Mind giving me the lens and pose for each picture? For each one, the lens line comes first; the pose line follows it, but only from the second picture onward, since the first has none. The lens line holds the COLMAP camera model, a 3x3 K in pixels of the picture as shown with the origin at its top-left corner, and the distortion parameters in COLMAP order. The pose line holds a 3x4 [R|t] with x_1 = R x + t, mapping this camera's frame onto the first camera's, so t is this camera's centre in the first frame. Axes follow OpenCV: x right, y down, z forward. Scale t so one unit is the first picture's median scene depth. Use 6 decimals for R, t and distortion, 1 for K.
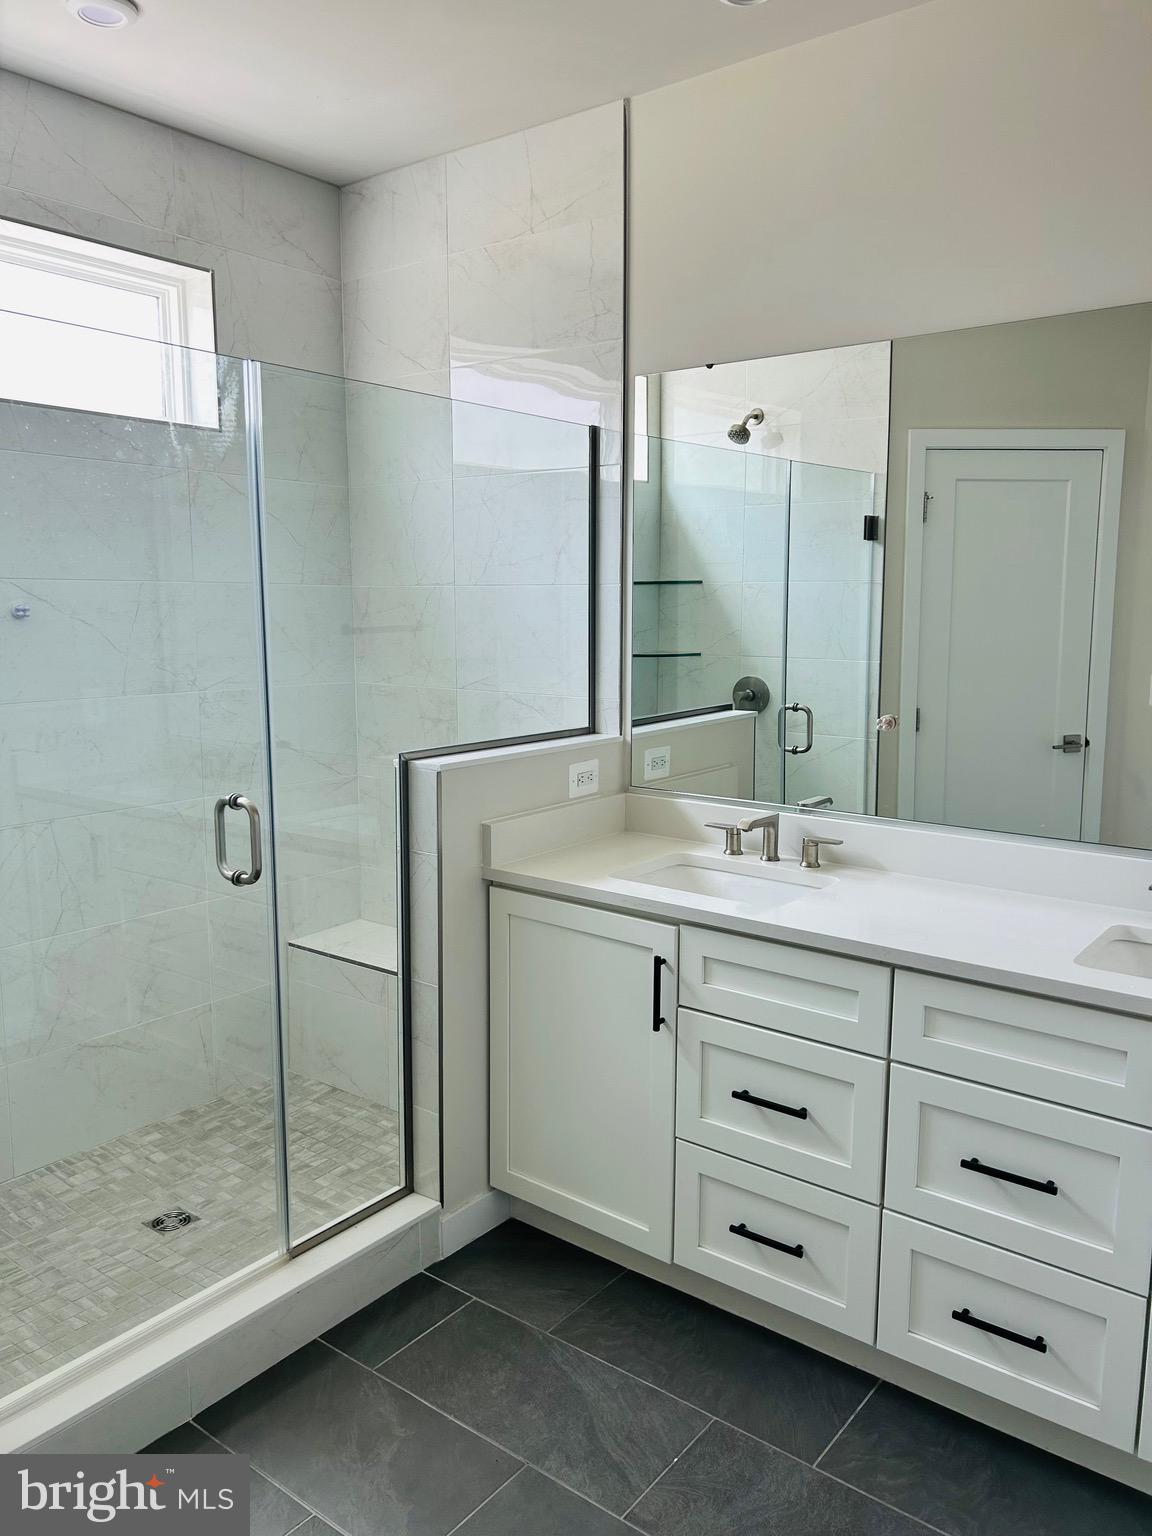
lens RADIAL K [[1153.6, 0, 579.1], [0, 1153.6, 788.8], [0, 0, 1]] dist [0.082314, -0.149889]
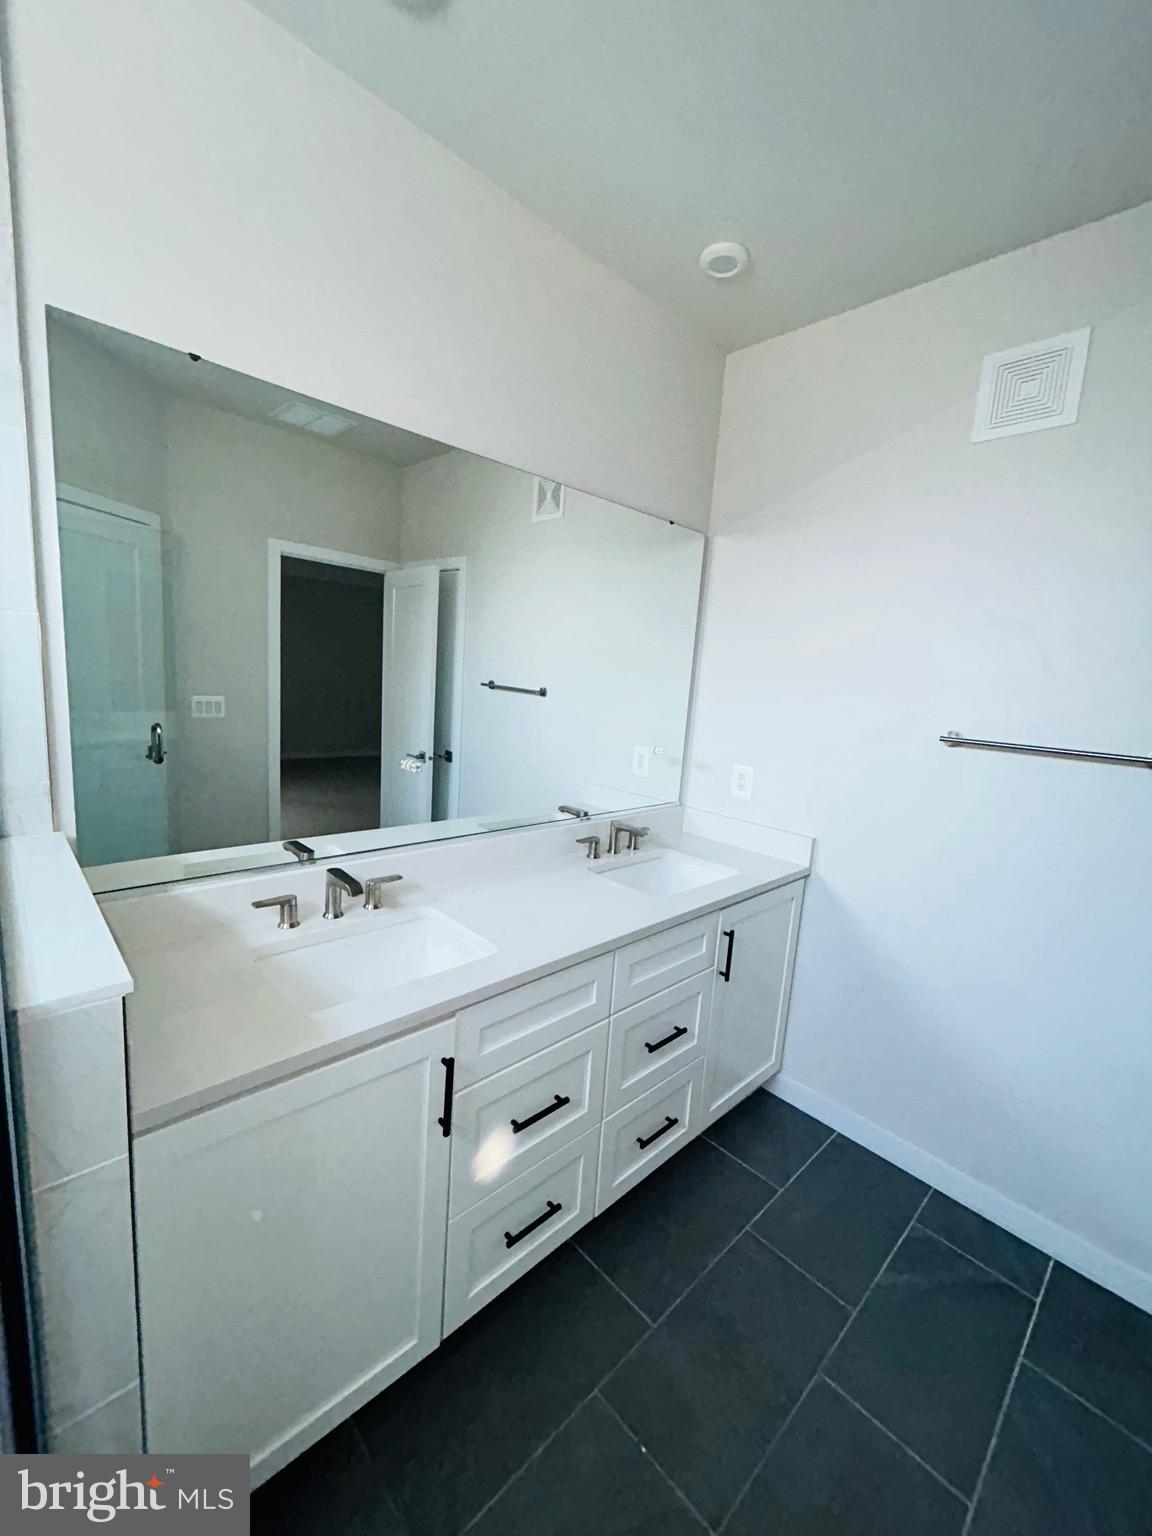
lens RADIAL K [[619.5, 0, 576.5], [0, 619.5, 770.6], [0, 0, 1]] dist [0.000149, -0.000198]
pose [[0.141437, -0.147089, 0.978959, -0.311052], [0.083048, 0.987177, 0.136325, -0.118632], [-0.986458, 0.062019, 0.151839, 0.696629]]
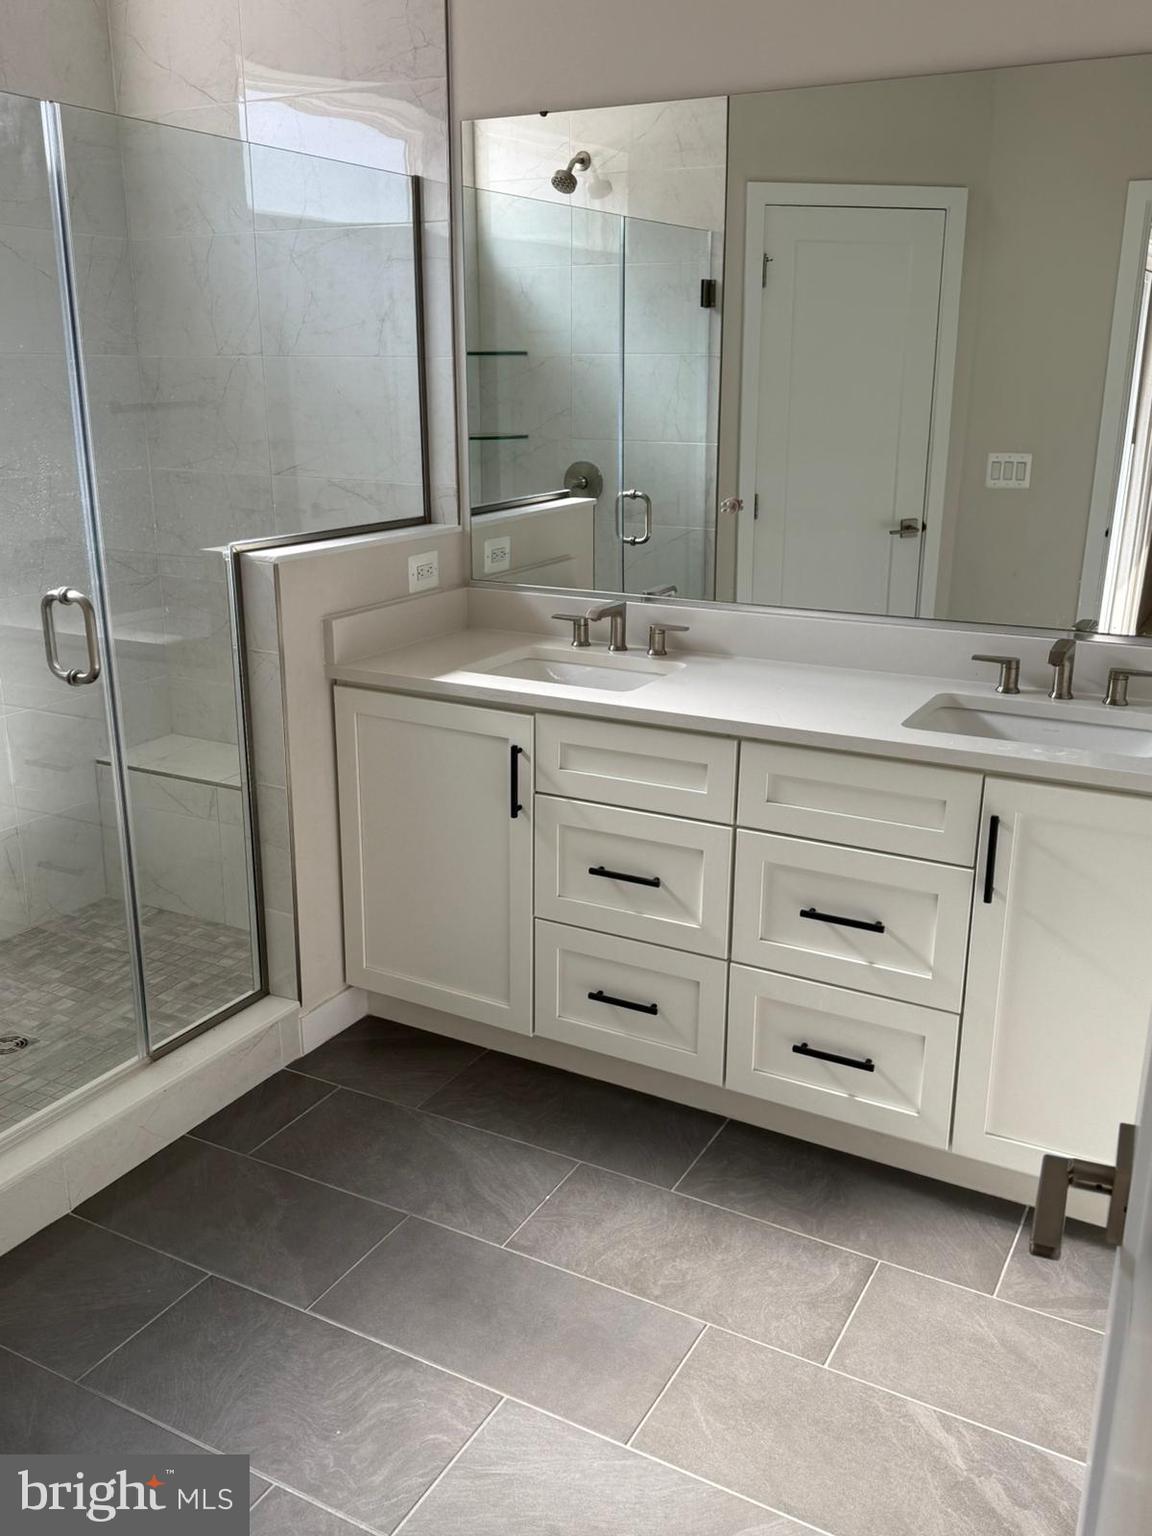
lens RADIAL K [[1324.3, 0, 568.5], [0, 1324.3, 800.7], [0, 0, 1]] dist [0.138287, -0.267430]
pose [[0.988270, -0.043769, 0.146312, -0.048057], [0.021494, 0.988378, 0.150489, 0.015878], [-0.151198, -0.145579, 0.977725, -0.128047]]
